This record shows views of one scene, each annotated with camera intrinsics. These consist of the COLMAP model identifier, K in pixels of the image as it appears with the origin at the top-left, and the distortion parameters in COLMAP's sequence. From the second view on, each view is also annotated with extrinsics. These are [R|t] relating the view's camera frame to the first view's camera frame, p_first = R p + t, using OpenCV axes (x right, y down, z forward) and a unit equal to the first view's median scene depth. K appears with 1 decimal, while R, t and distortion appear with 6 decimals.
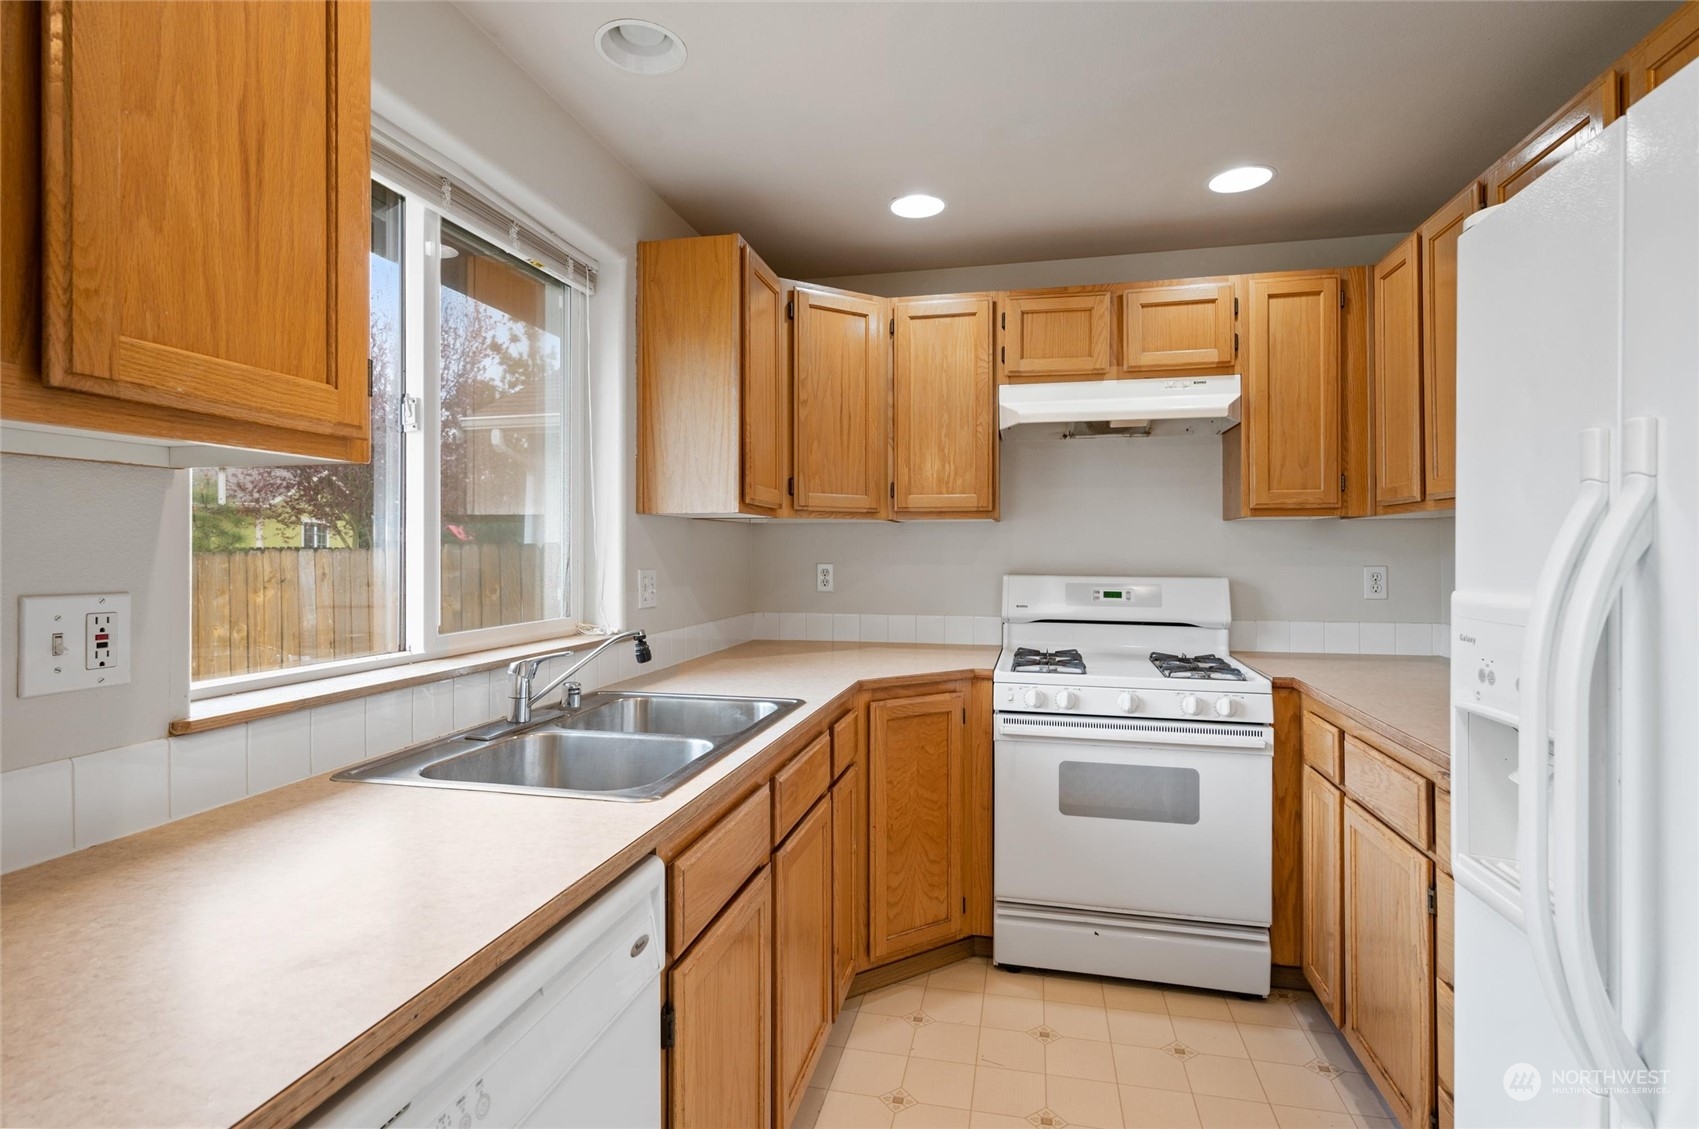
lens RADIAL K [[831.7, 0, 849.5], [0, 831.7, 564.5], [0, 0, 1]] dist [-0.013789, -0.000405]
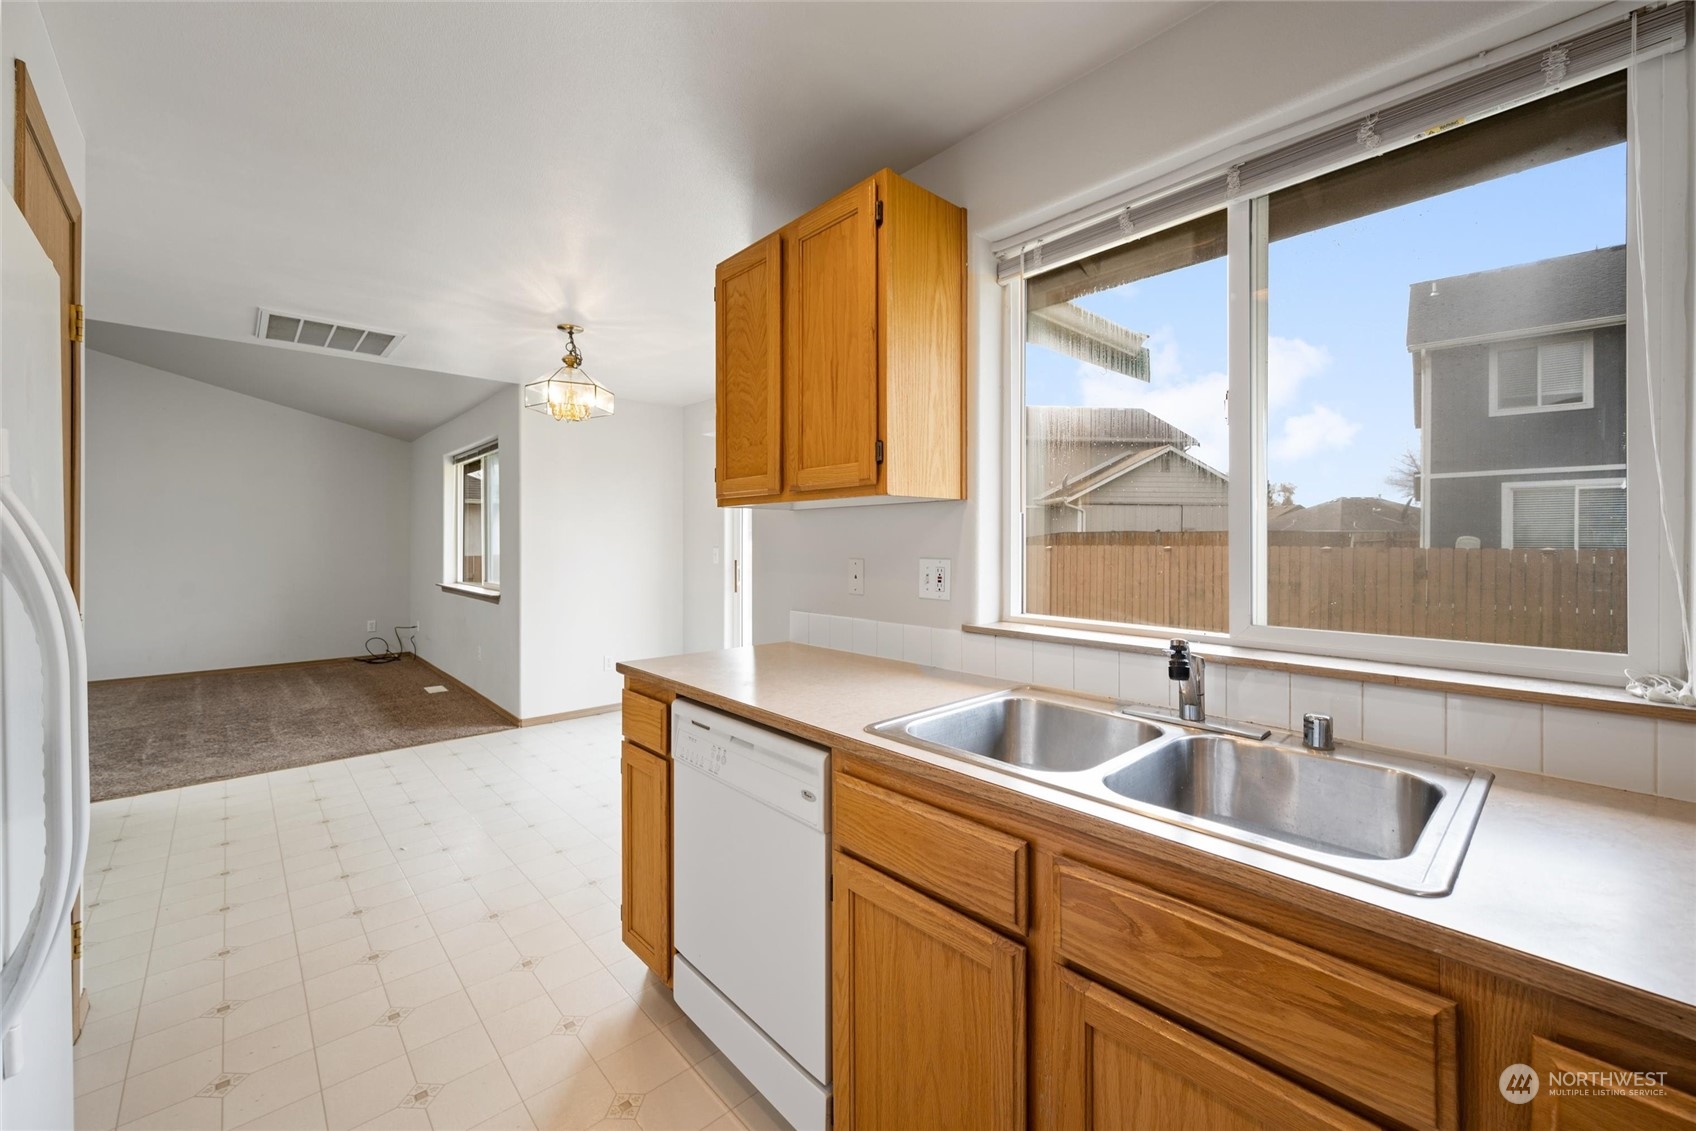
lens RADIAL K [[675.3, 0, 846.6], [0, 675.3, 540.9], [0, 0, 1]] dist [-0.001488, -0.000097]
pose [[-0.573645, 0.000213, -0.819104, 0.312259], [-0.009348, 0.999933, 0.006807, -0.009785], [0.819051, 0.011561, -0.573605, 0.753826]]
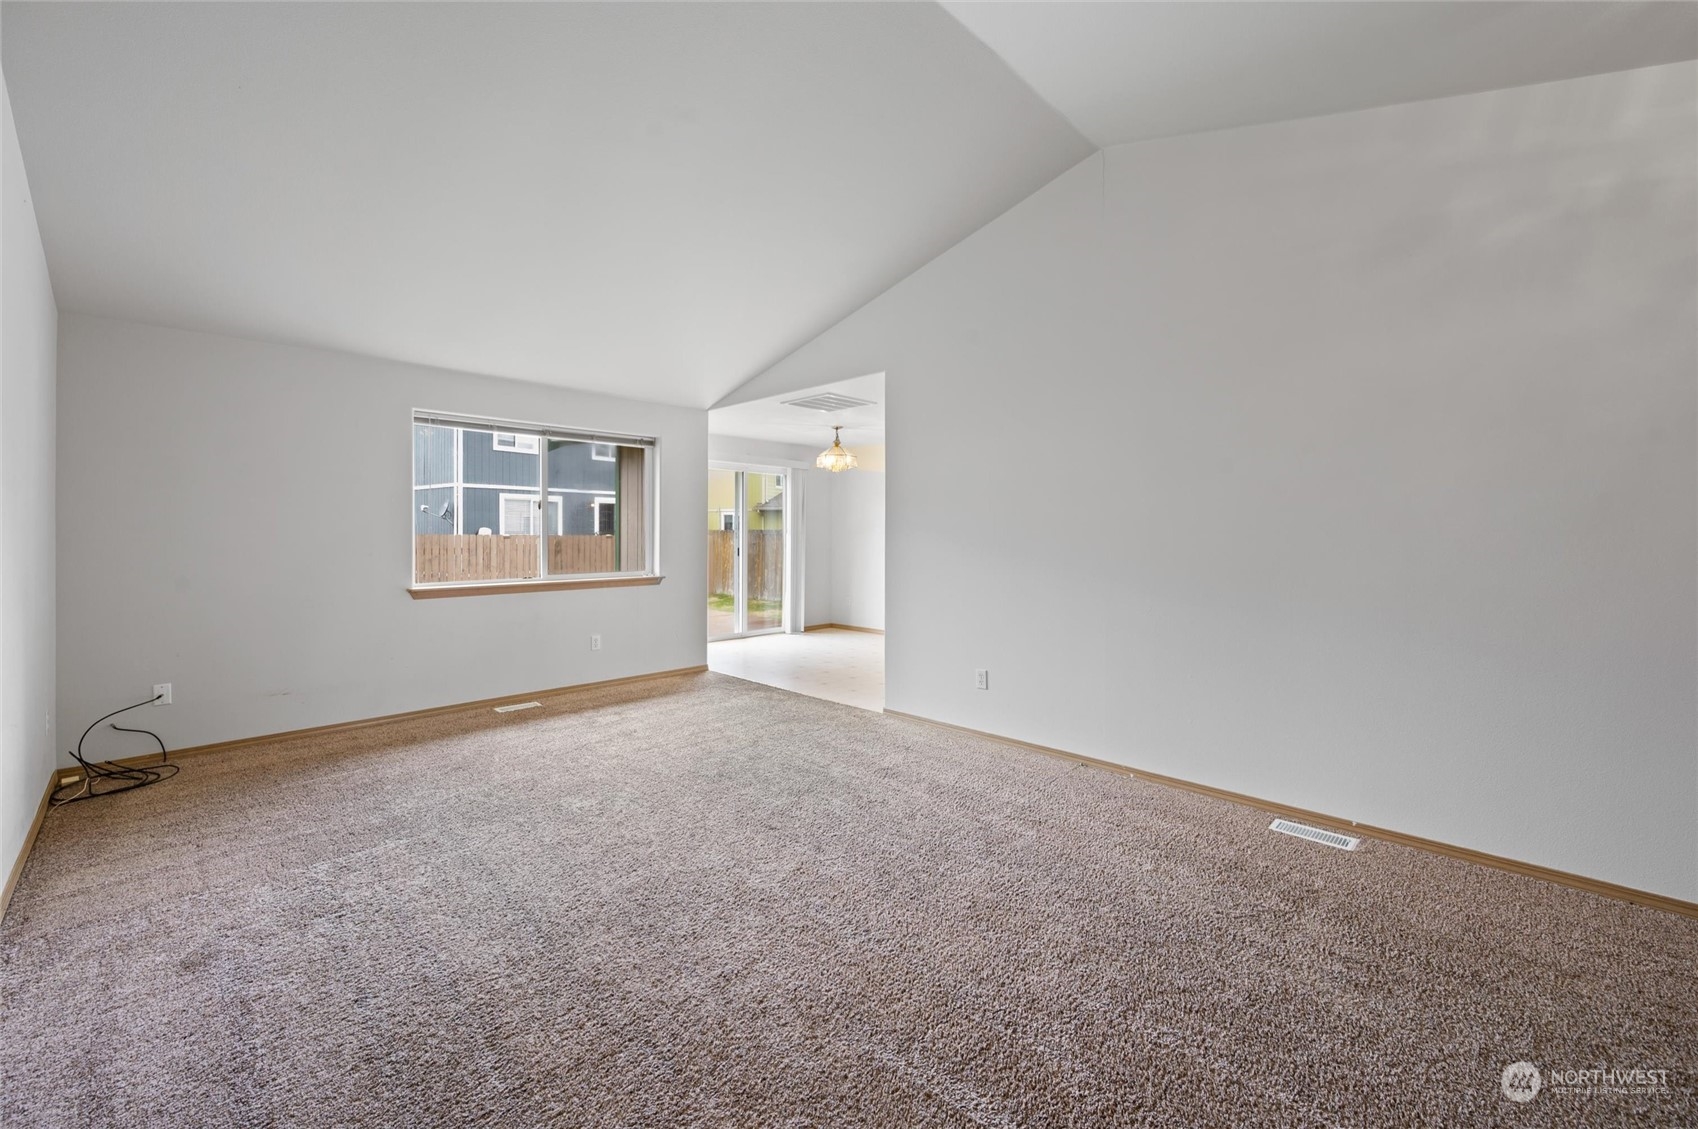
lens RADIAL K [[676.1, 0, 847.6], [0, 676.1, 539.9], [0, 0, 1]] dist [-0.001488, -0.000097]
pose [[0.849835, 0.011276, -0.526928, 1.063747], [-0.013700, 0.999906, -0.000698, 0.042551], [0.526871, 0.007812, 0.849909, -2.949422]]
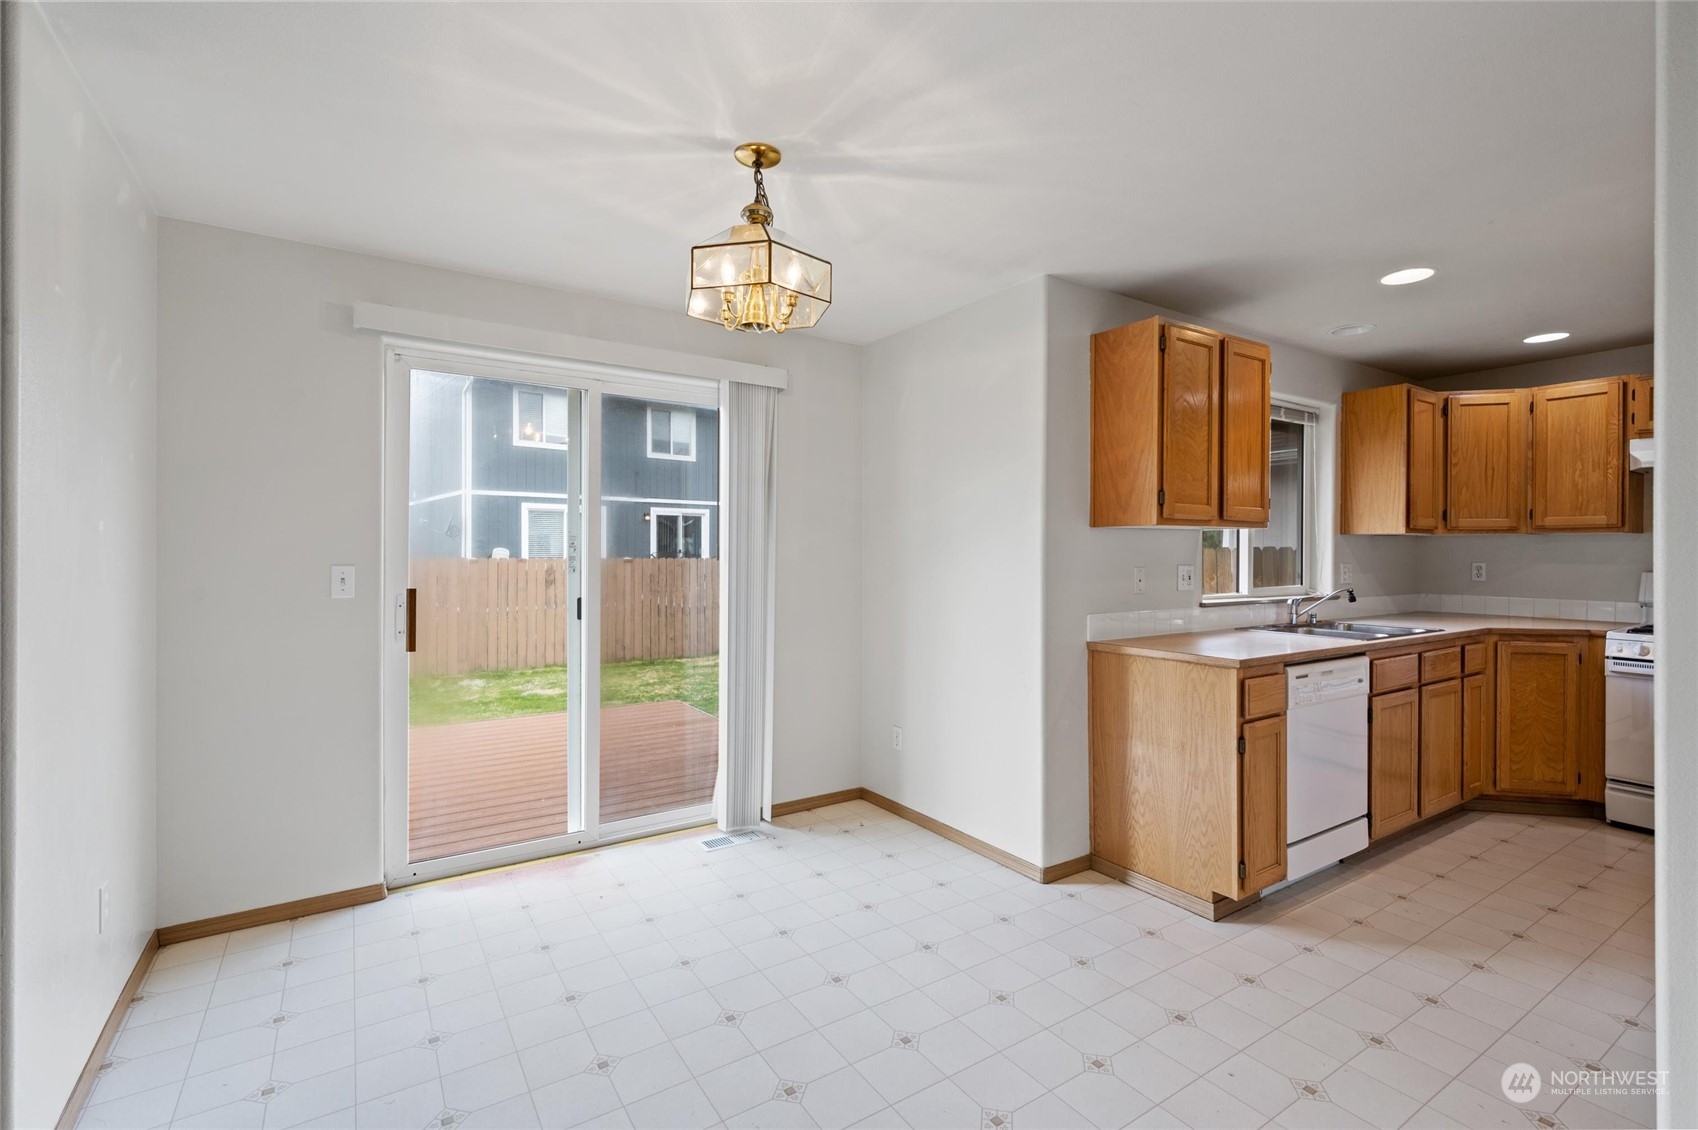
lens RADIAL K [[760.1, 0, 853.7], [0, 760.1, 553.9], [0, 0, 1]] dist [0.003081, 0.000674]
pose [[0.717024, 0.003940, -0.697037, 0.159642], [-0.013285, 0.999880, -0.008014, 0.012898], [0.696921, 0.015006, 0.716990, -1.019265]]
